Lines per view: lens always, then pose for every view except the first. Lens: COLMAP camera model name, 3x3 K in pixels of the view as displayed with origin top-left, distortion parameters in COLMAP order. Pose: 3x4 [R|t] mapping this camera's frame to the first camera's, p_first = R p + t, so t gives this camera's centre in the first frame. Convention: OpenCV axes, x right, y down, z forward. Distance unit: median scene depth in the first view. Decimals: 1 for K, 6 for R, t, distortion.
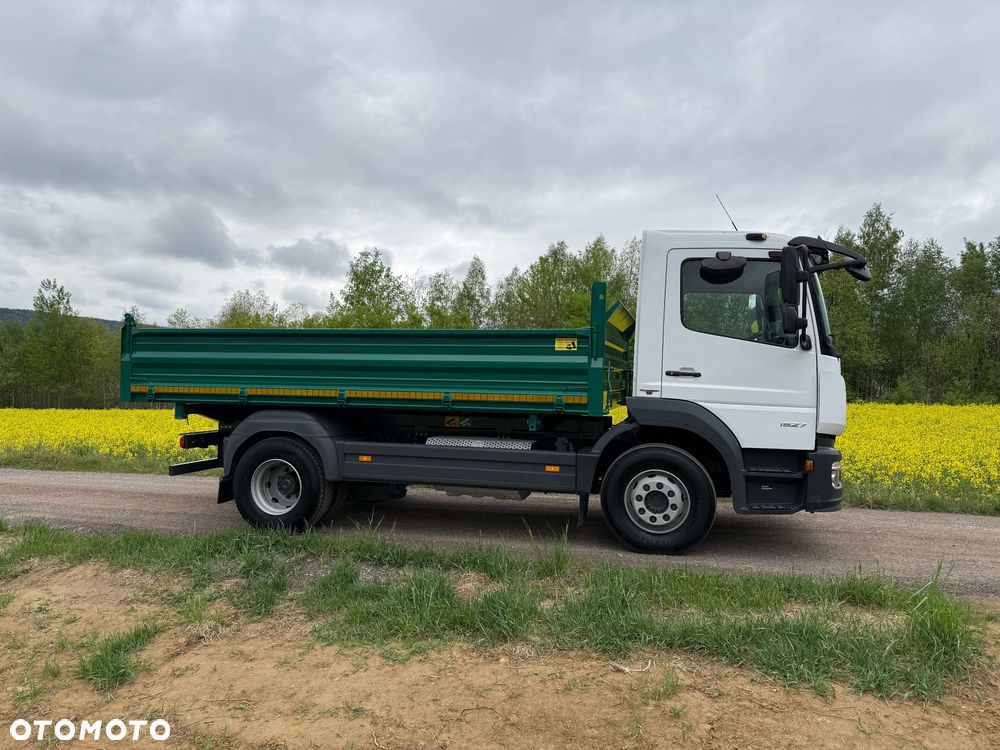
lens RADIAL K [[711.8, 0, 500.0], [0, 711.8, 375.0], [0, 0, 1]] dist [0.106797, -0.146577]
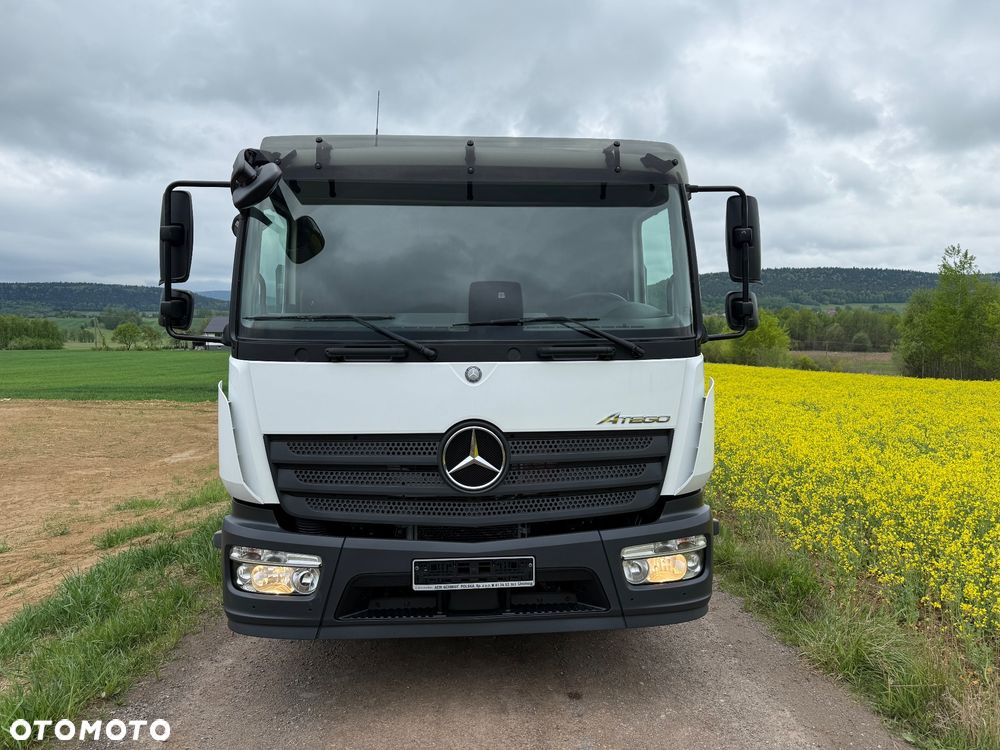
lens RADIAL K [[711.8, 0, 500.0], [0, 711.8, 375.0], [0, 0, 1]] dist [0.106797, -0.146577]
pose [[0.313307, 0.026757, -0.949275, 1.006836], [0.019354, 0.999215, 0.034553, -0.027191], [0.949455, -0.029198, 0.312544, 0.974923]]
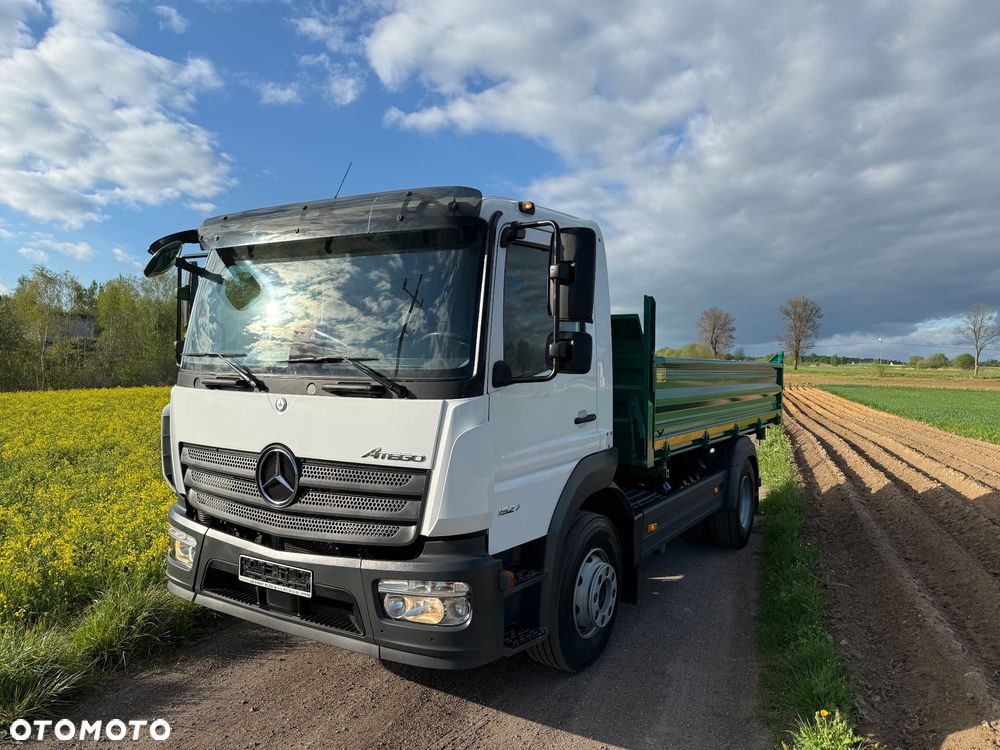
lens RADIAL K [[700.3, 0, 500.0], [0, 700.3, 375.0], [0, 0, 1]] dist [0.173700, -0.404632]
pose [[-0.286712, -0.005561, -0.958001, 1.033031], [-0.013902, 0.999902, -0.001644, -0.036961], [0.957916, 0.012846, -0.286761, 1.475561]]
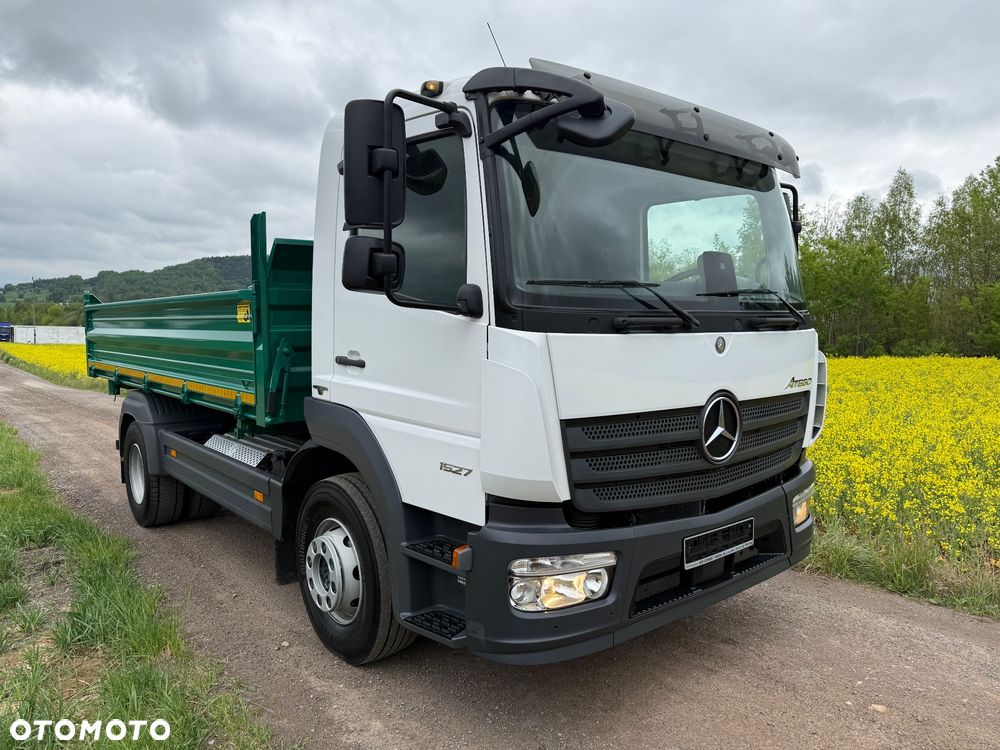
lens RADIAL K [[704.8, 0, 508.9], [0, 704.8, 374.3], [0, 0, 1]] dist [0.130325, -0.134243]
pose [[0.814490, 0.023443, -0.579704, 0.680525], [0.020936, 0.997345, 0.069747, -0.028045], [0.579800, -0.068945, 0.811836, 0.603857]]
